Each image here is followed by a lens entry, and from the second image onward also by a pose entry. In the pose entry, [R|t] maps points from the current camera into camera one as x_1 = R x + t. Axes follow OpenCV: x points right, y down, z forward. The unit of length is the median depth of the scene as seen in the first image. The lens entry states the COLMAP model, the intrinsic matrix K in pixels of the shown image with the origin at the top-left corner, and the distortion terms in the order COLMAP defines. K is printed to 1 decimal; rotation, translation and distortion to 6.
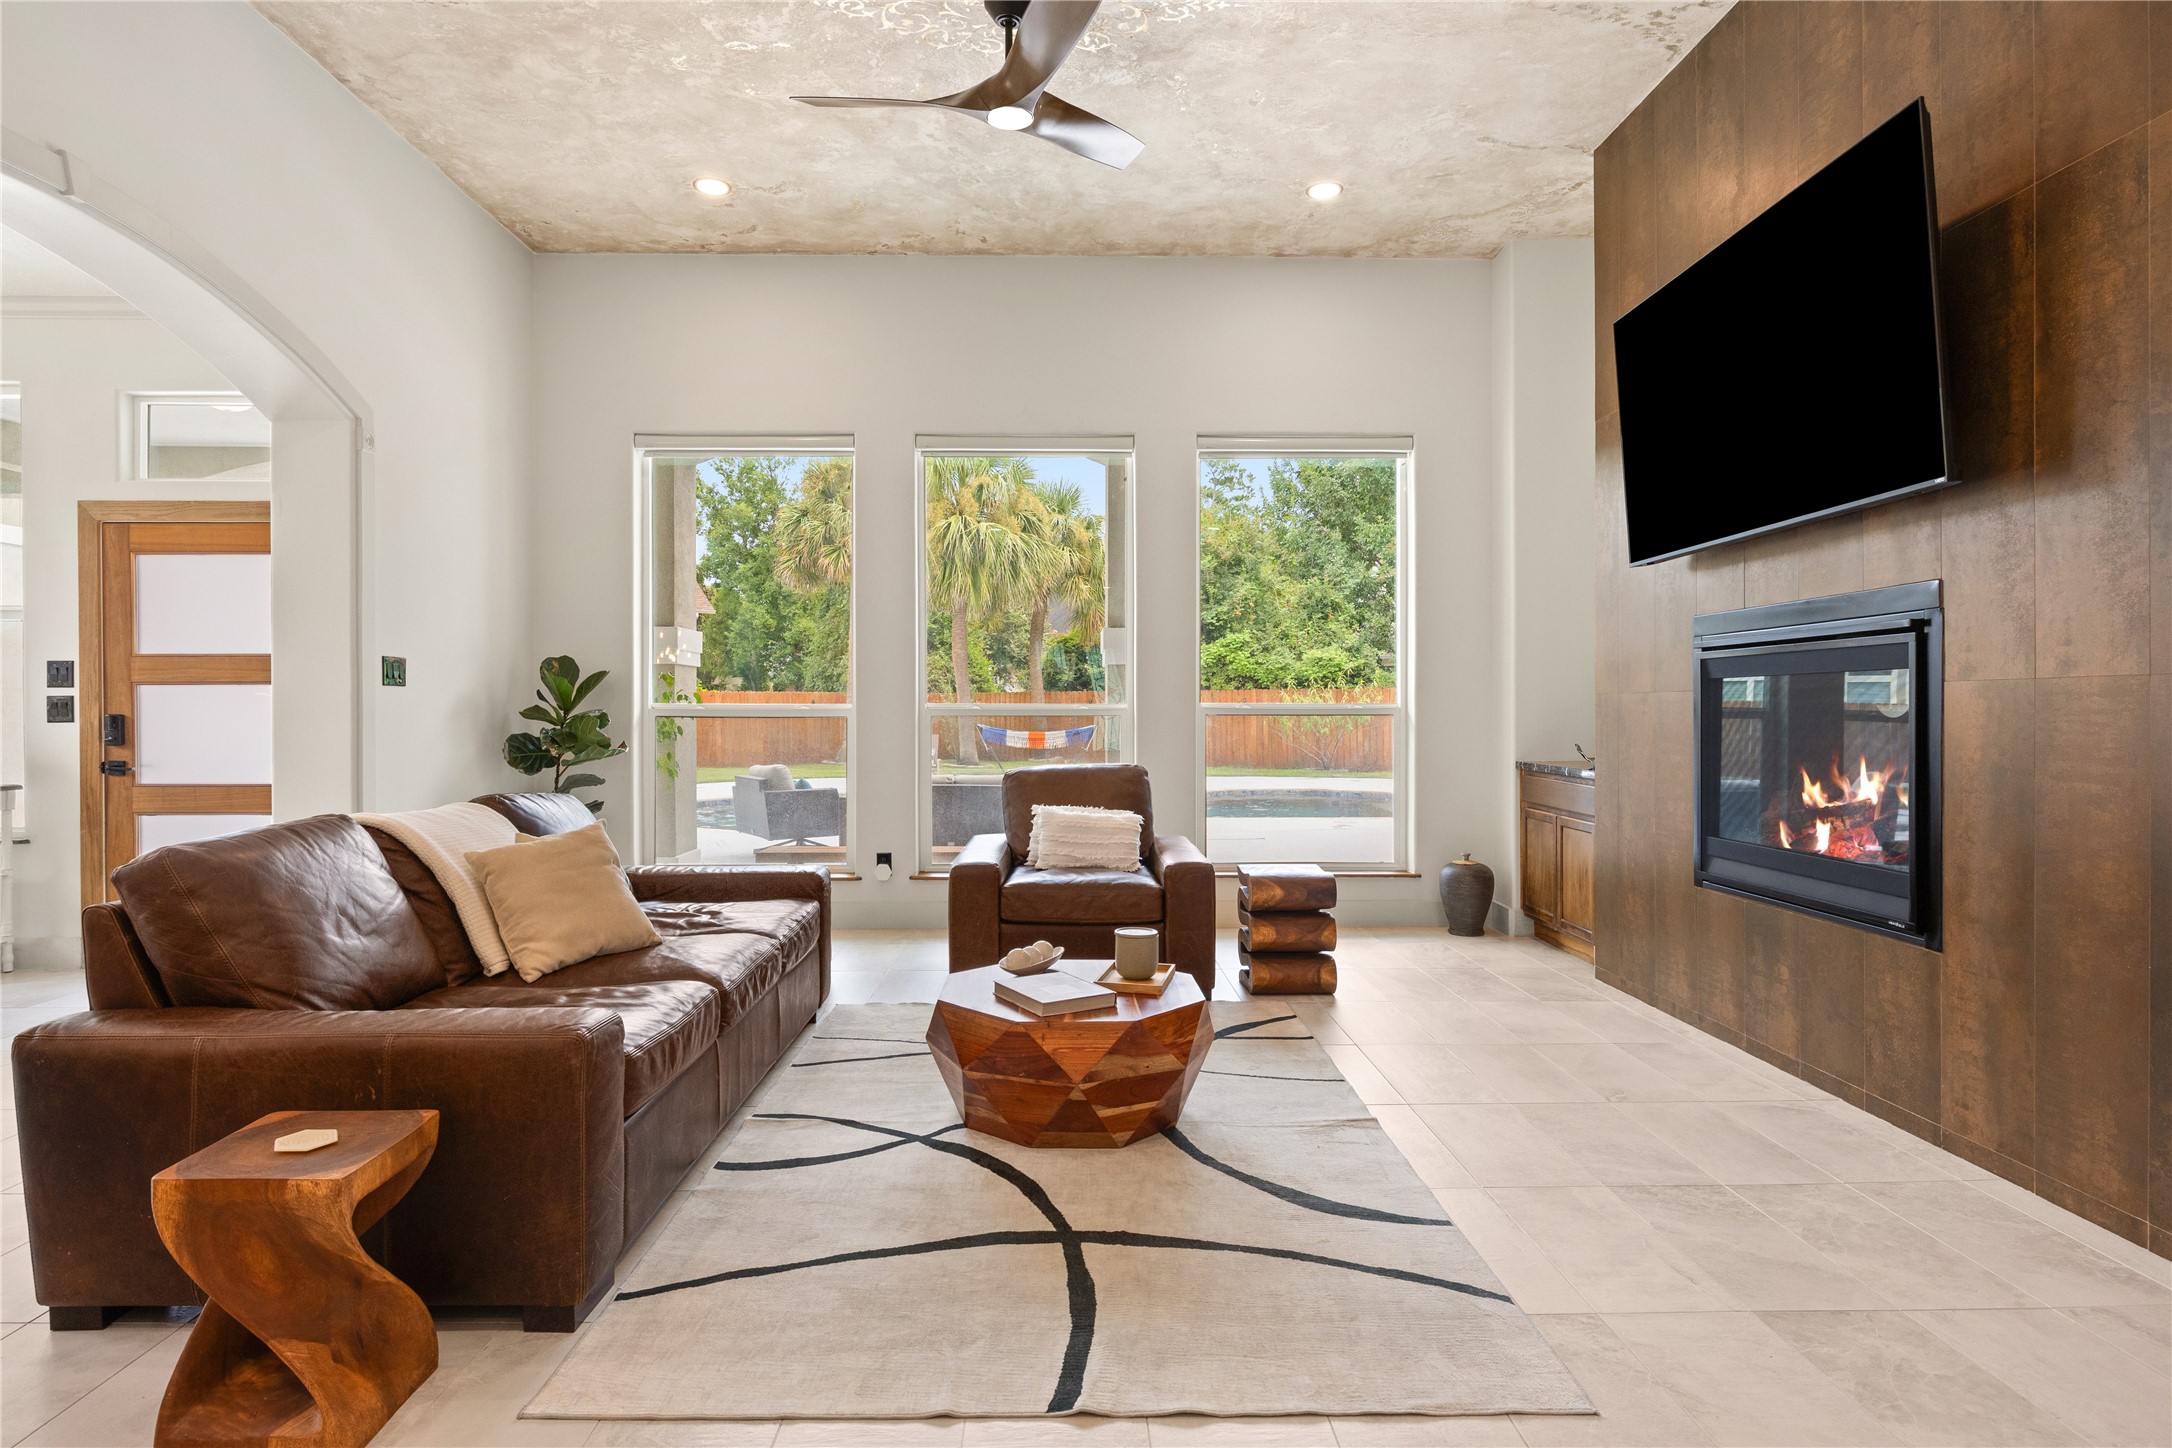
lens RADIAL K [[1150.7, 0, 1087.6], [0, 1150.7, 725.3], [0, 0, 1]] dist [-0.006159, -0.001735]
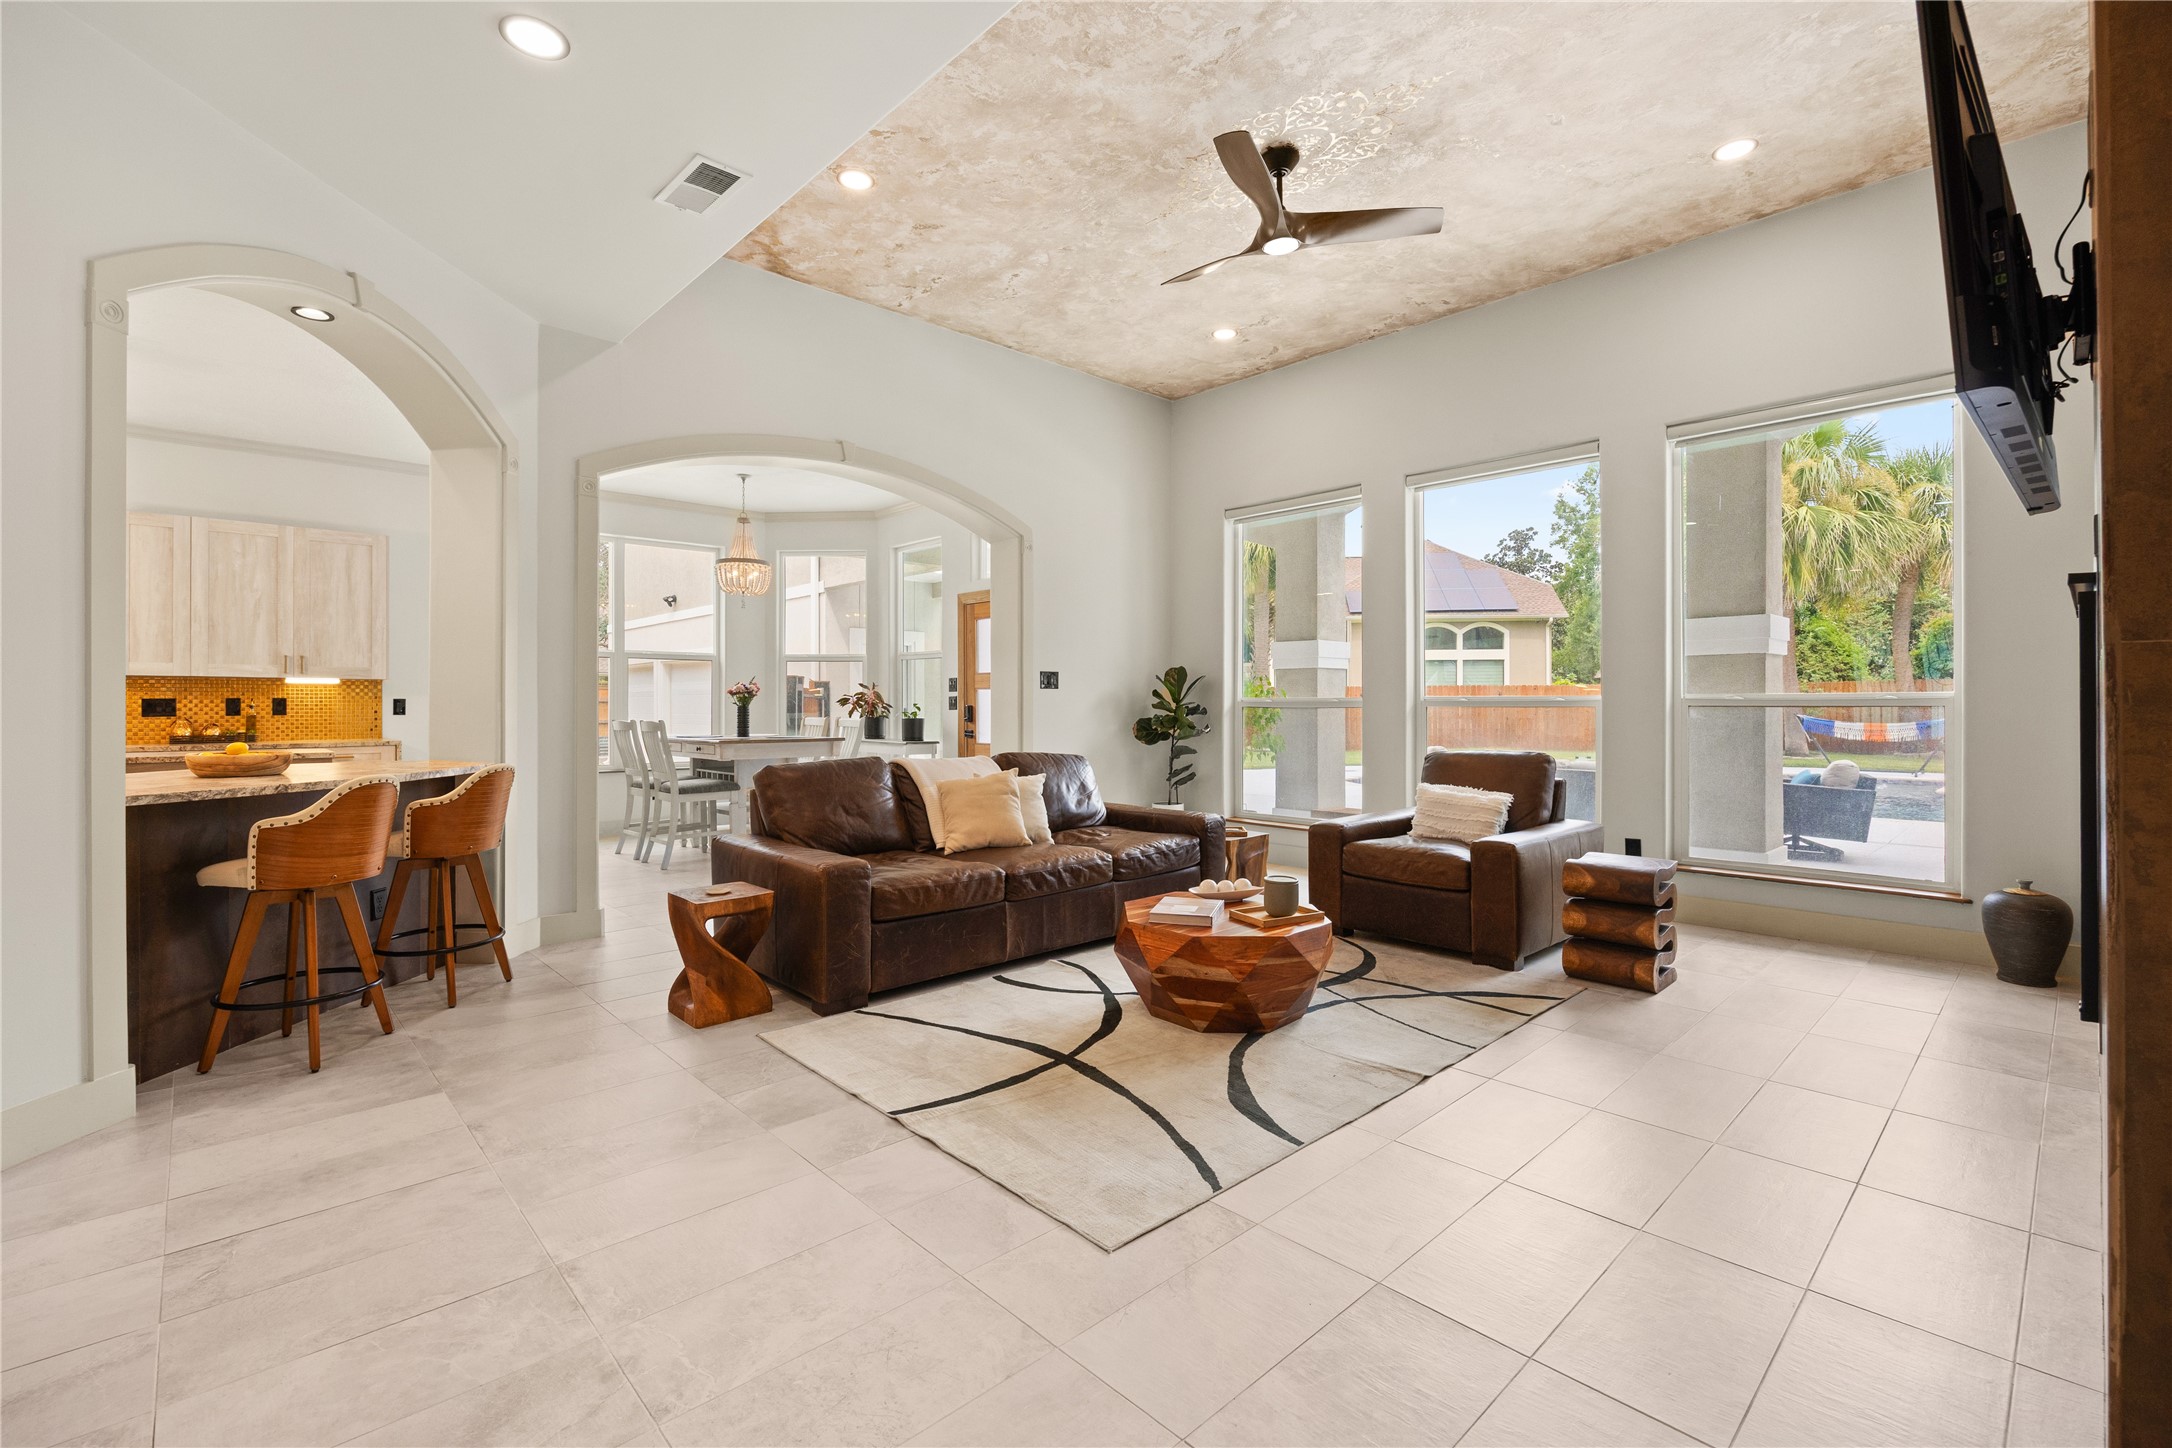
lens RADIAL K [[948.6, 0, 1091.4], [0, 948.6, 706.4], [0, 0, 1]] dist [-0.012938, 0.000427]
pose [[0.670574, 0.000489, -0.741843, 0.501548], [-0.006188, 0.999969, -0.004935, -0.001962], [0.741817, 0.007900, 0.670556, 0.112004]]
